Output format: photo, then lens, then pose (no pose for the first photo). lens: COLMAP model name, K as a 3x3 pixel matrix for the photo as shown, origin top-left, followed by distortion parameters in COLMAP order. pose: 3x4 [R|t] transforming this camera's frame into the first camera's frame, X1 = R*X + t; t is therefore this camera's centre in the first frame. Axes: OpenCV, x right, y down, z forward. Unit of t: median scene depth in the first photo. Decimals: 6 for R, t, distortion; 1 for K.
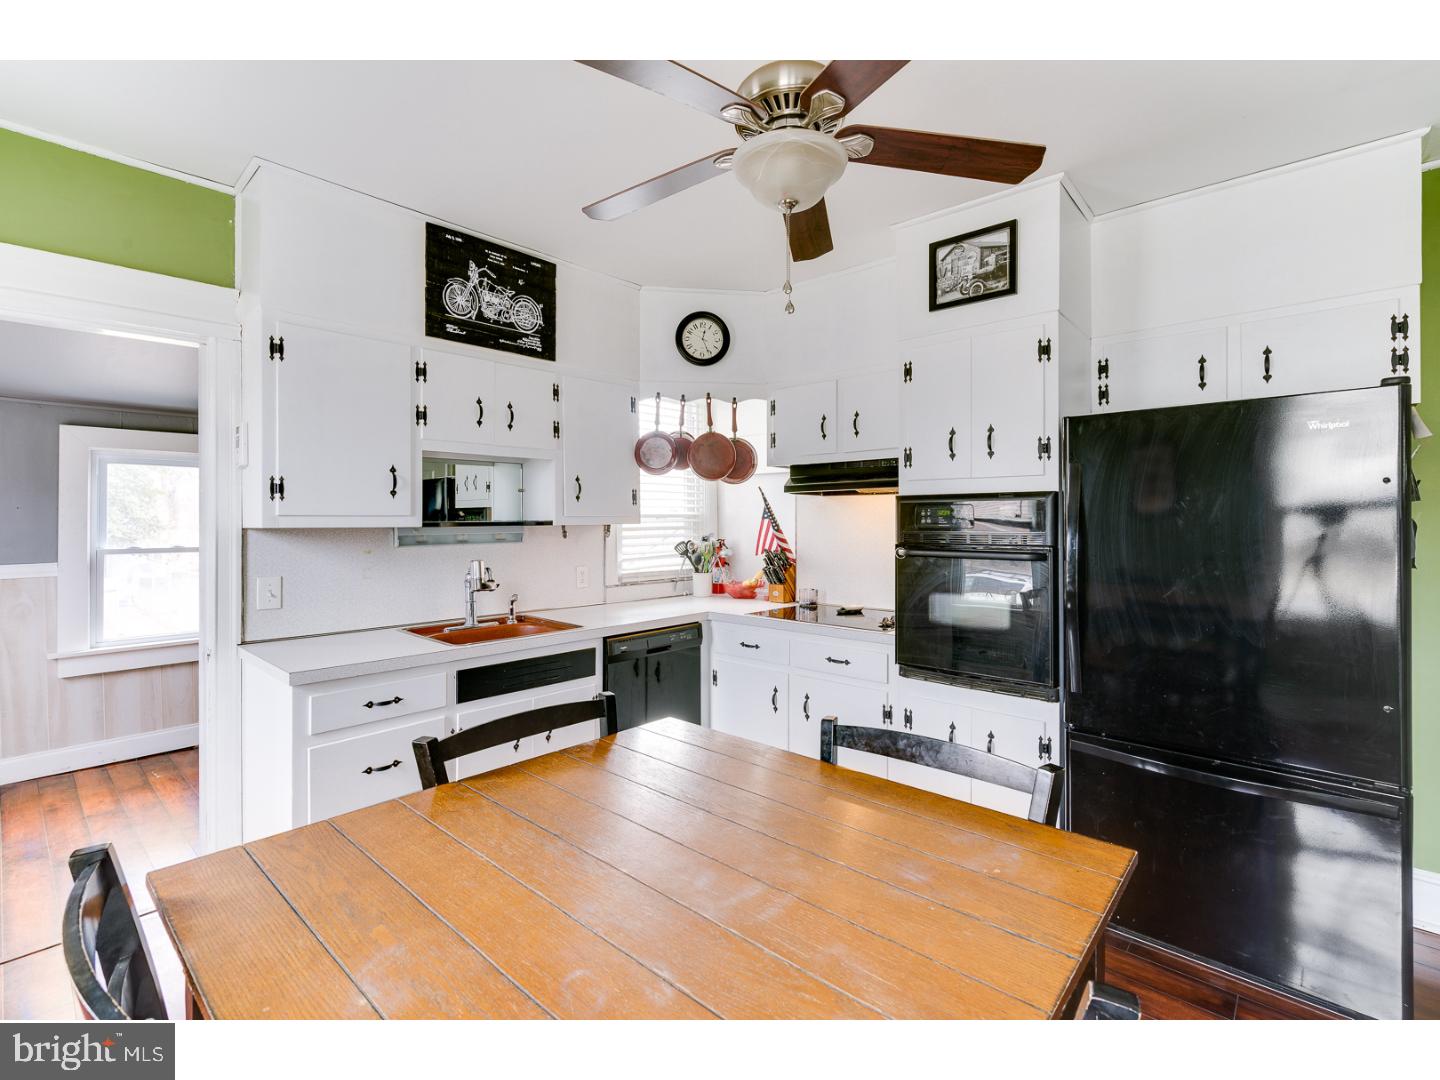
lens RADIAL K [[669.5, 0, 732.5], [0, 669.5, 524.3], [0, 0, 1]] dist [-0.000184, 0.000353]
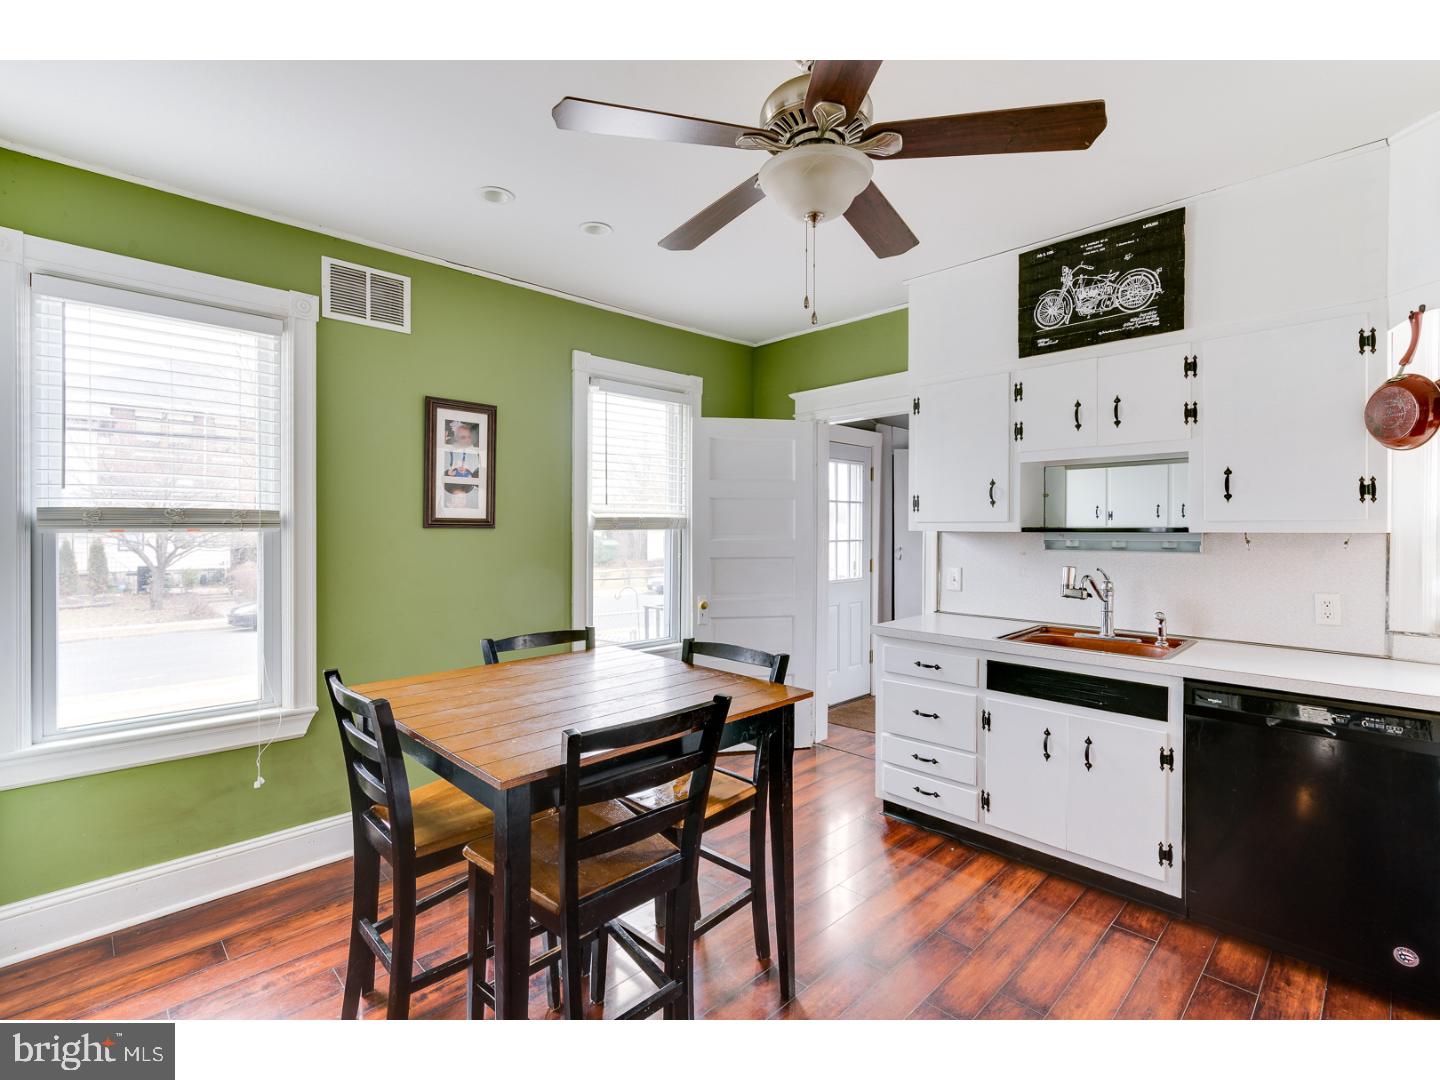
lens RADIAL K [[663.9, 0, 720.0], [0, 663.9, 540.0], [0, 0, 1]] dist [-0.001367, 0.000186]
pose [[-0.058941, 0.022939, -0.997998, 0.644976], [-0.006947, 0.999702, 0.023389, -0.005319], [0.998237, 0.008311, -0.058764, 0.557752]]
